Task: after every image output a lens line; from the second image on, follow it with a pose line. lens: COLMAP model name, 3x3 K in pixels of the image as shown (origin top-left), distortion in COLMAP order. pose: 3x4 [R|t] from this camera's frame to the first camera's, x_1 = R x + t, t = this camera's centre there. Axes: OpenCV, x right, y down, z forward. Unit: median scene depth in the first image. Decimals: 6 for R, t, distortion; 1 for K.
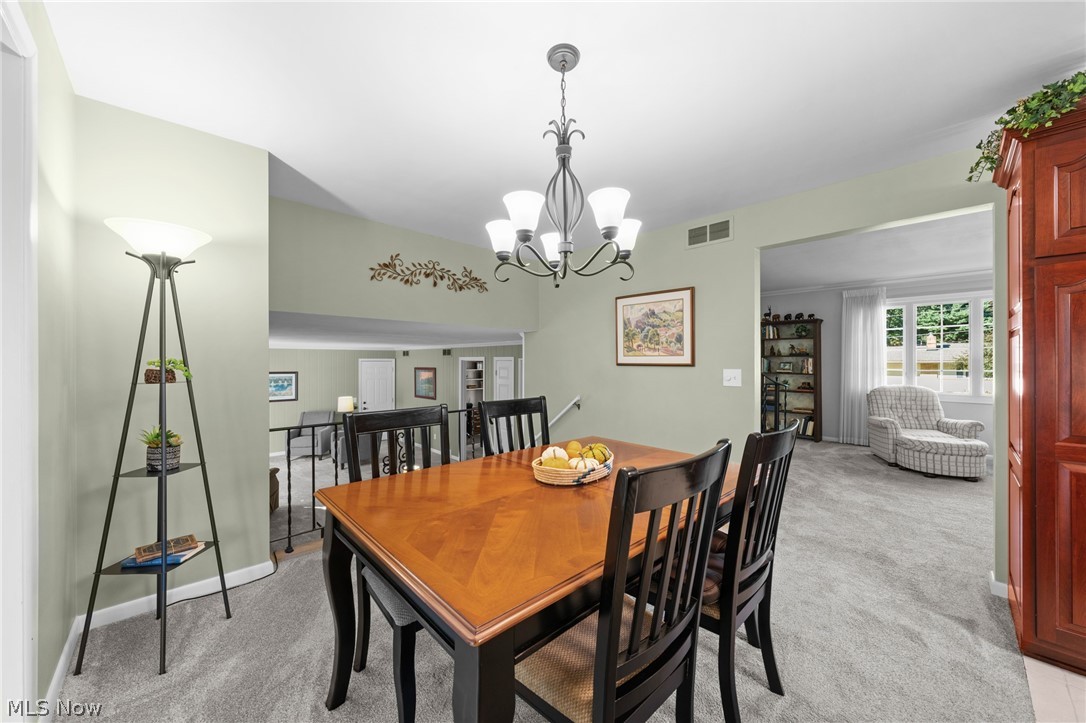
lens RADIAL K [[395.9, 0, 542.3], [0, 395.9, 360.2], [0, 0, 1]] dist [-0.003742, -0.000173]
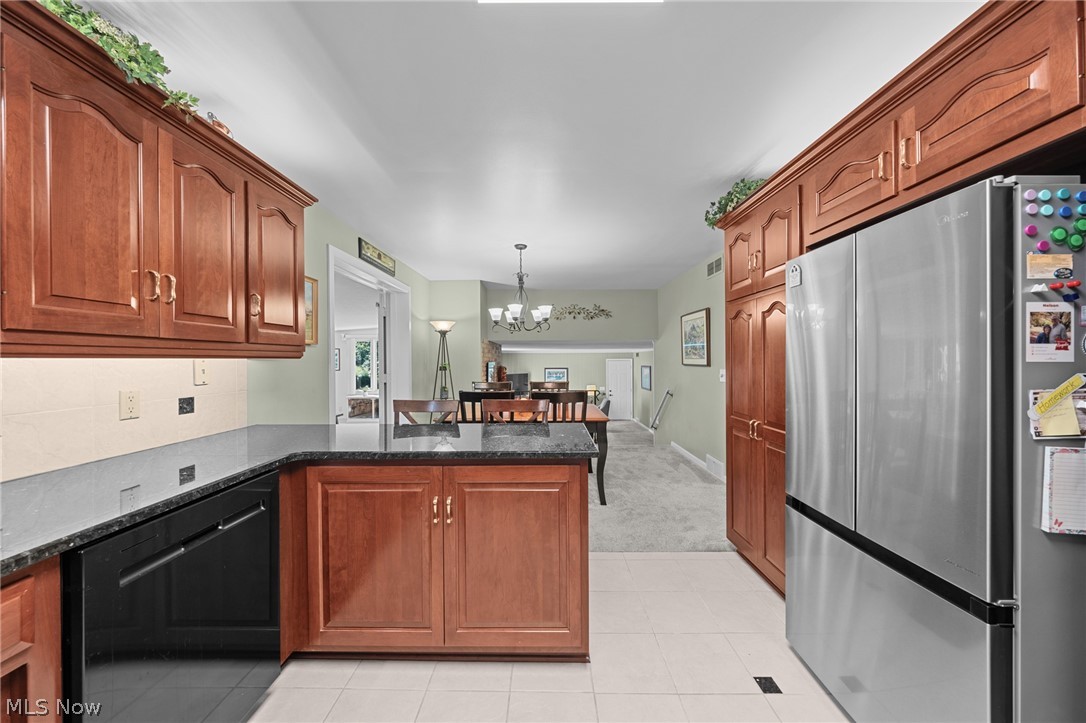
lens RADIAL K [[375.1, 0, 542.8], [0, 375.1, 360.3], [0, 0, 1]] dist [-0.002785, -0.000163]
pose [[0.721147, -0.002819, -0.692776, 0.703803], [0.006848, 0.999972, 0.003060, -0.011708], [0.692748, -0.006950, 0.721146, -0.253115]]
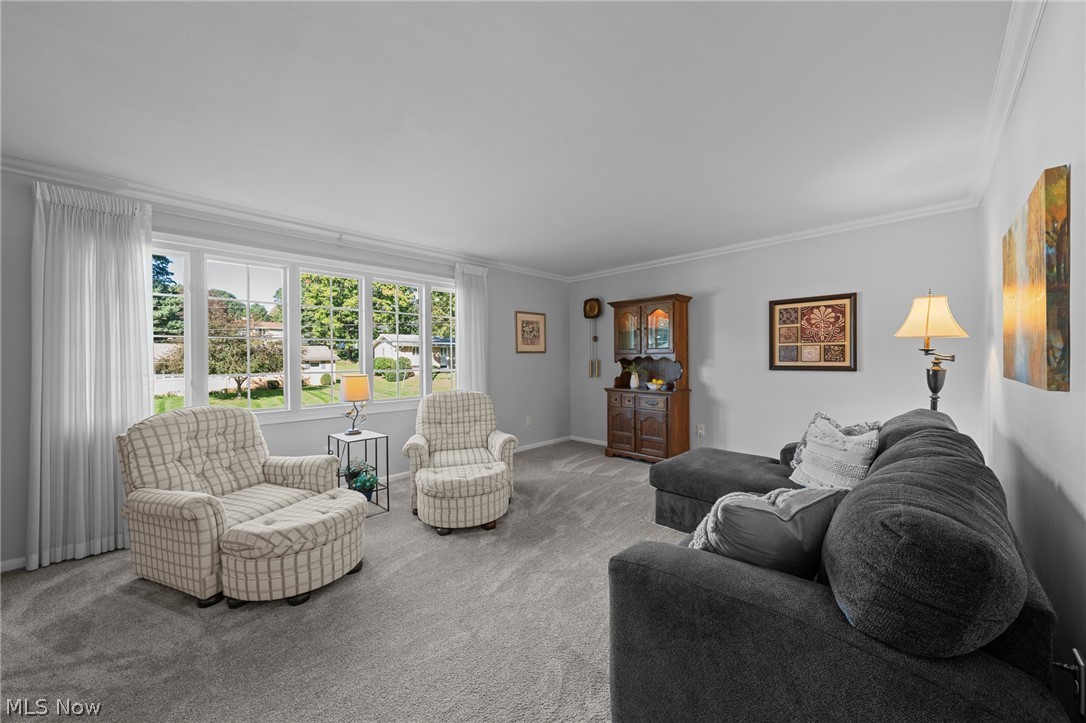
lens RADIAL K [[395.9, 0, 542.3], [0, 395.9, 360.2], [0, 0, 1]] dist [-0.003742, -0.000173]
pose [[-0.033268, -0.002684, 0.999443, 0.520228], [0.005437, 0.999981, 0.002867, 0.006996], [-0.999432, 0.005529, -0.033253, 0.754048]]
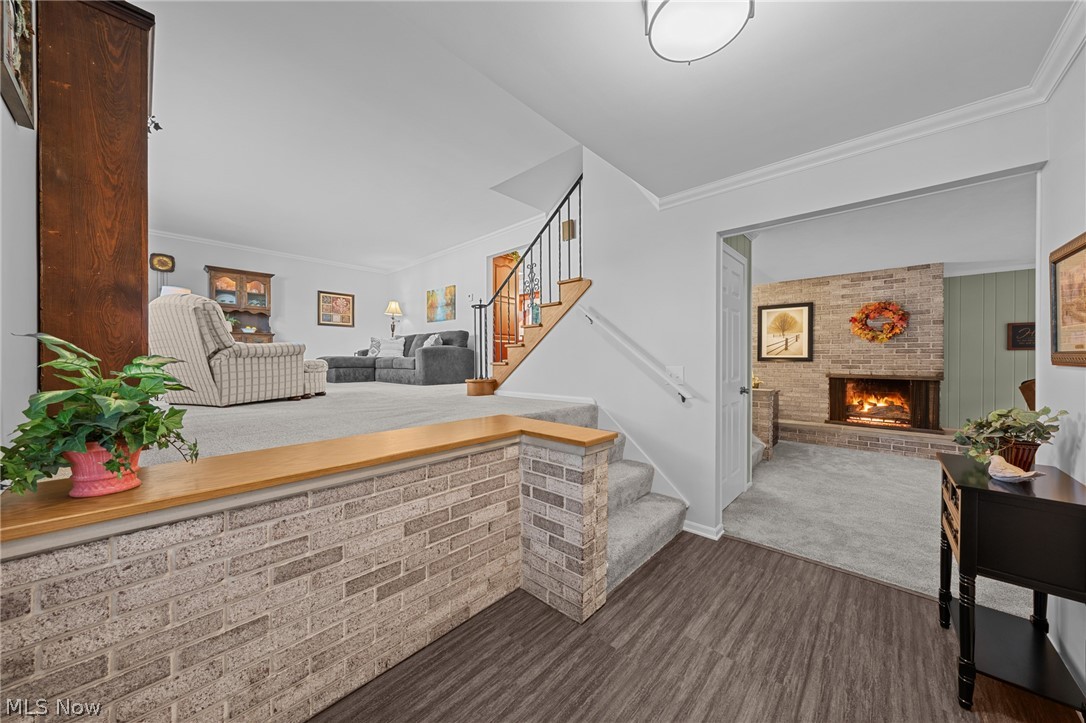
lens RADIAL K [[368.7, 0, 543.0], [0, 368.7, 361.5], [0, 0, 1]] dist [-0.002288, 0.000008]
pose [[-0.997643, 0.001389, -0.068611, 0.499459], [0.000989, 0.999982, 0.005856, 0.211329], [0.068618, 0.005774, -0.997626, 2.072472]]
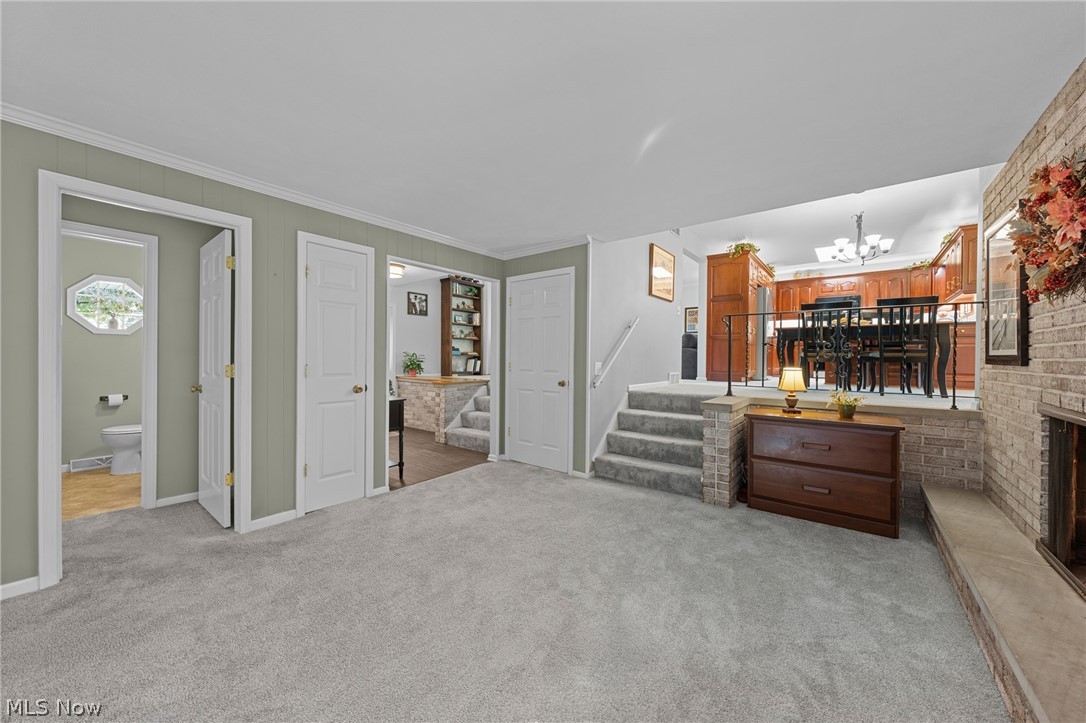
lens RADIAL K [[395.9, 0, 542.3], [0, 395.9, 360.2], [0, 0, 1]] dist [-0.003742, -0.000173]
pose [[-0.140930, -0.006190, 0.990000, -1.015912], [-0.011697, 0.999921, 0.004587, 0.217081], [-0.989951, -0.010933, -0.140991, 1.476892]]
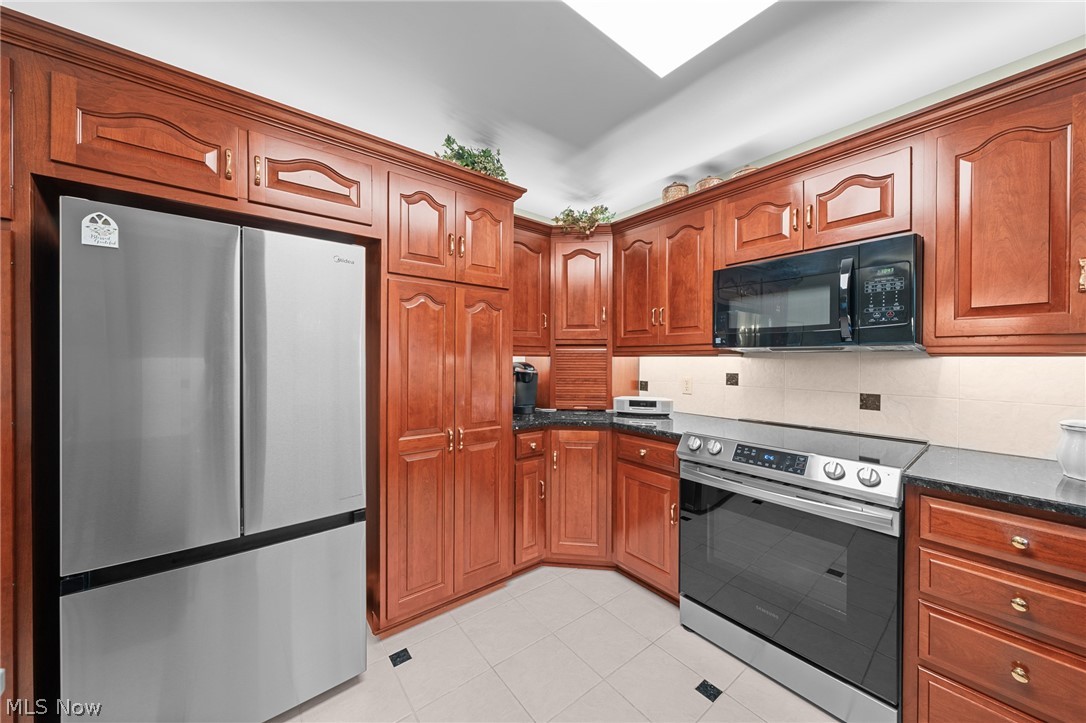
lens RADIAL K [[375.1, 0, 542.8], [0, 375.1, 360.3], [0, 0, 1]] dist [-0.002785, -0.000163]
pose [[0.088976, -0.005835, 0.996017, 0.397175], [-0.006003, 0.999962, 0.006394, -0.011246], [-0.996016, -0.006548, 0.088937, -0.113875]]
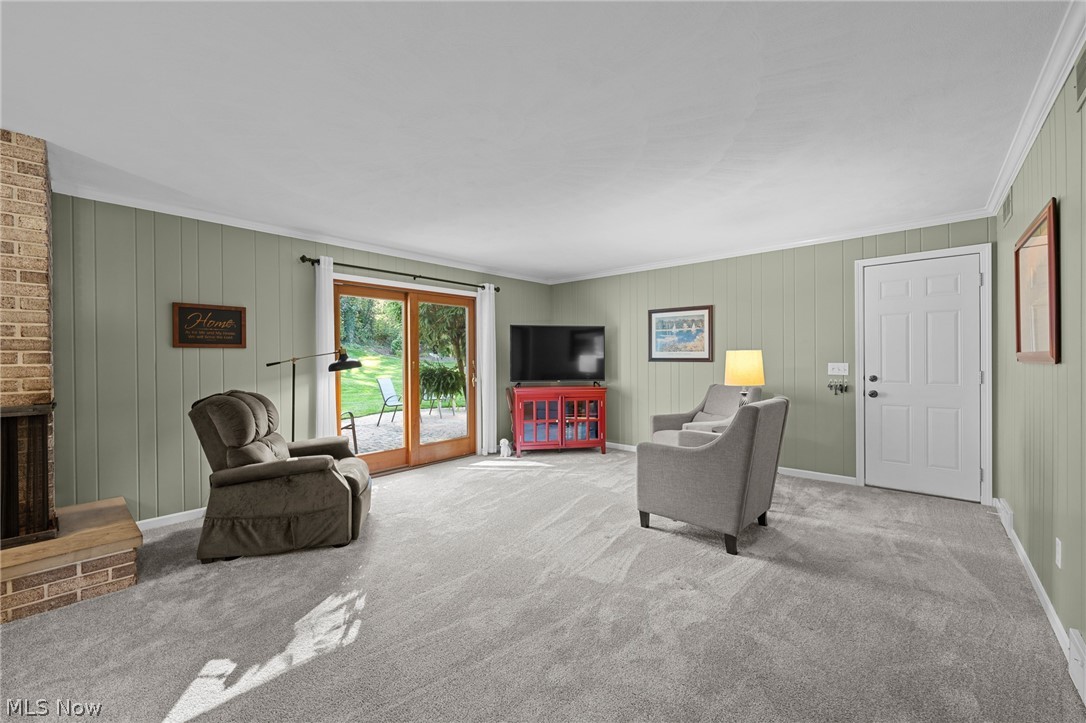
lens RADIAL K [[433.4, 0, 543.0], [0, 433.4, 361.5], [0, 0, 1]] dist [-0.000758, -0.000287]
pose [[0.090406, 0.007315, -0.995878, -0.184248], [0.011047, 0.999904, 0.008347, 0.210452], [0.995844, -0.011756, 0.090317, 1.624180]]
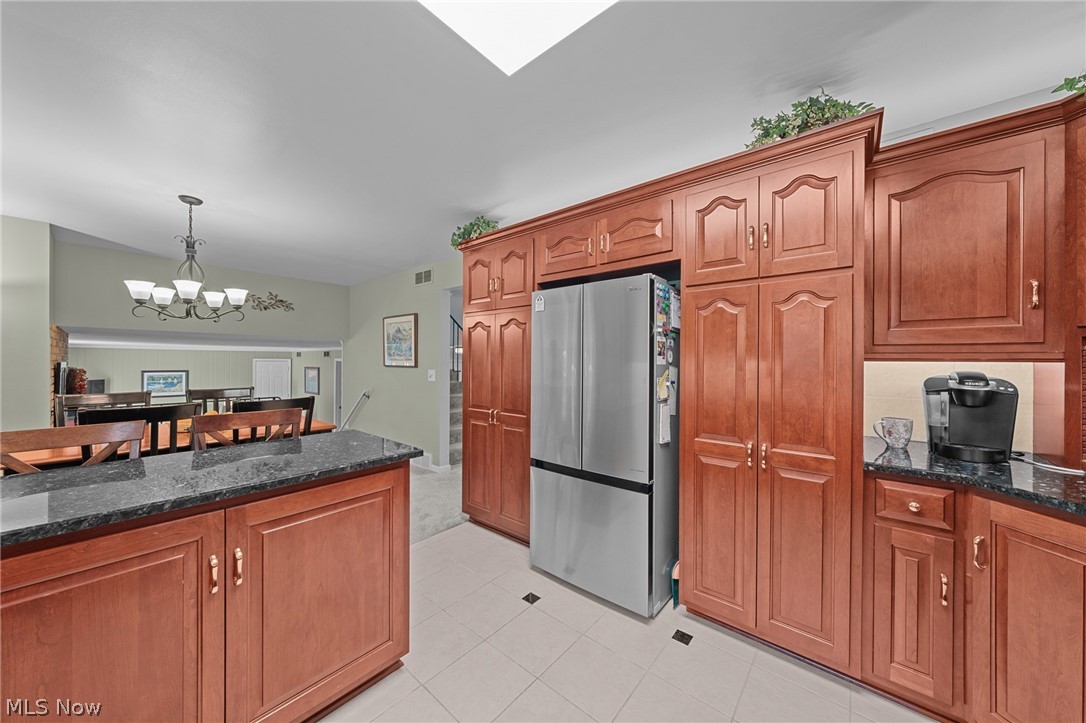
lens RADIAL K [[372.8, 0, 540.9], [0, 372.8, 360.6], [0, 0, 1]] dist [-0.001097, -0.000060]
pose [[0.993942, 0.006312, 0.109726, 0.564522], [-0.006449, 0.999979, 0.000895, -0.012422], [-0.109718, -0.001597, 0.993961, -0.339663]]
